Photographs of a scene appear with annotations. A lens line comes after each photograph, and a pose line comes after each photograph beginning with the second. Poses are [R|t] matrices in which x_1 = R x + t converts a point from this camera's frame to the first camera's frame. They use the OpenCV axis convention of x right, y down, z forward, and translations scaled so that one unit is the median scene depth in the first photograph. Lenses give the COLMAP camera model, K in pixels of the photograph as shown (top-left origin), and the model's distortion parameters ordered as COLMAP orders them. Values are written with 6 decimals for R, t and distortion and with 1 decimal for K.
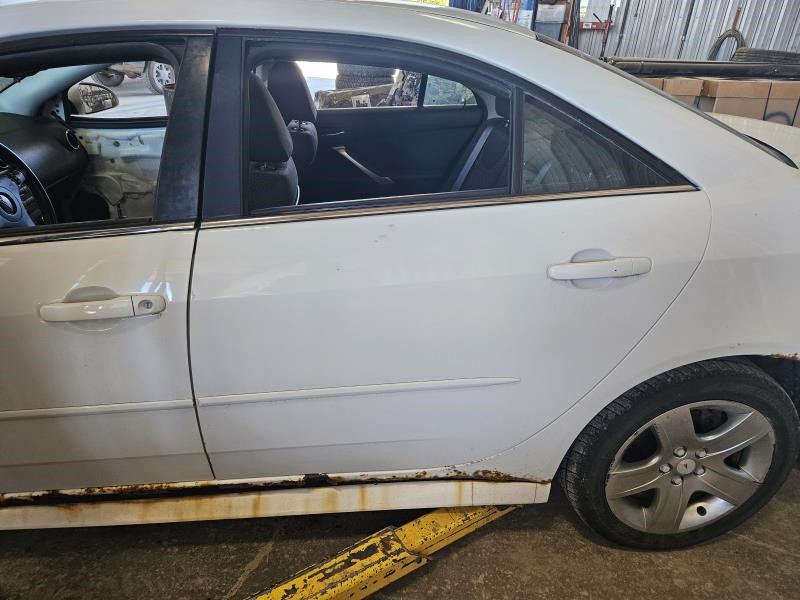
lens RADIAL K [[537.9, 0, 401.3], [0, 537.9, 306.4], [0, 0, 1]] dist [0.062716, -0.048707]
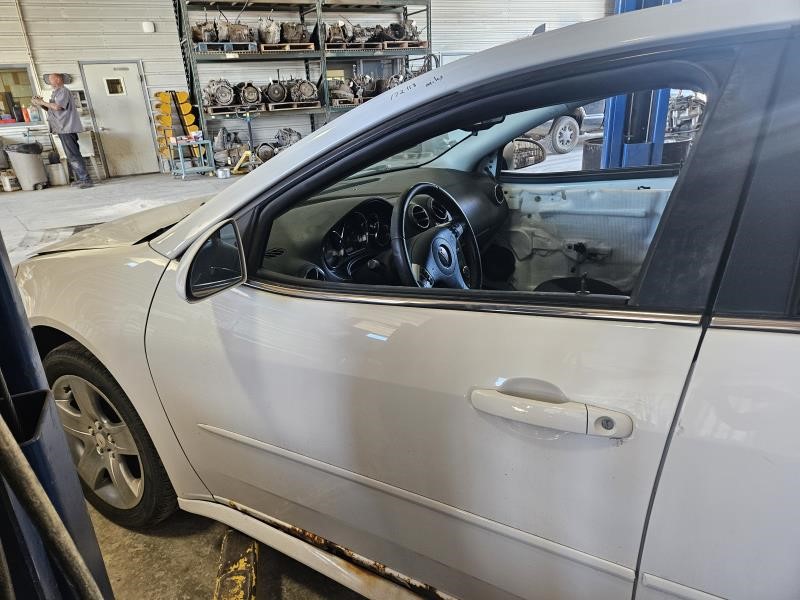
lens RADIAL K [[537.9, 0, 401.3], [0, 537.9, 306.4], [0, 0, 1]] dist [0.062716, -0.048707]
pose [[0.798612, 0.143861, -0.584400, -0.130423], [-0.200683, 0.979093, -0.033221, -0.032585], [0.567402, 0.143810, 0.810786, 0.119844]]
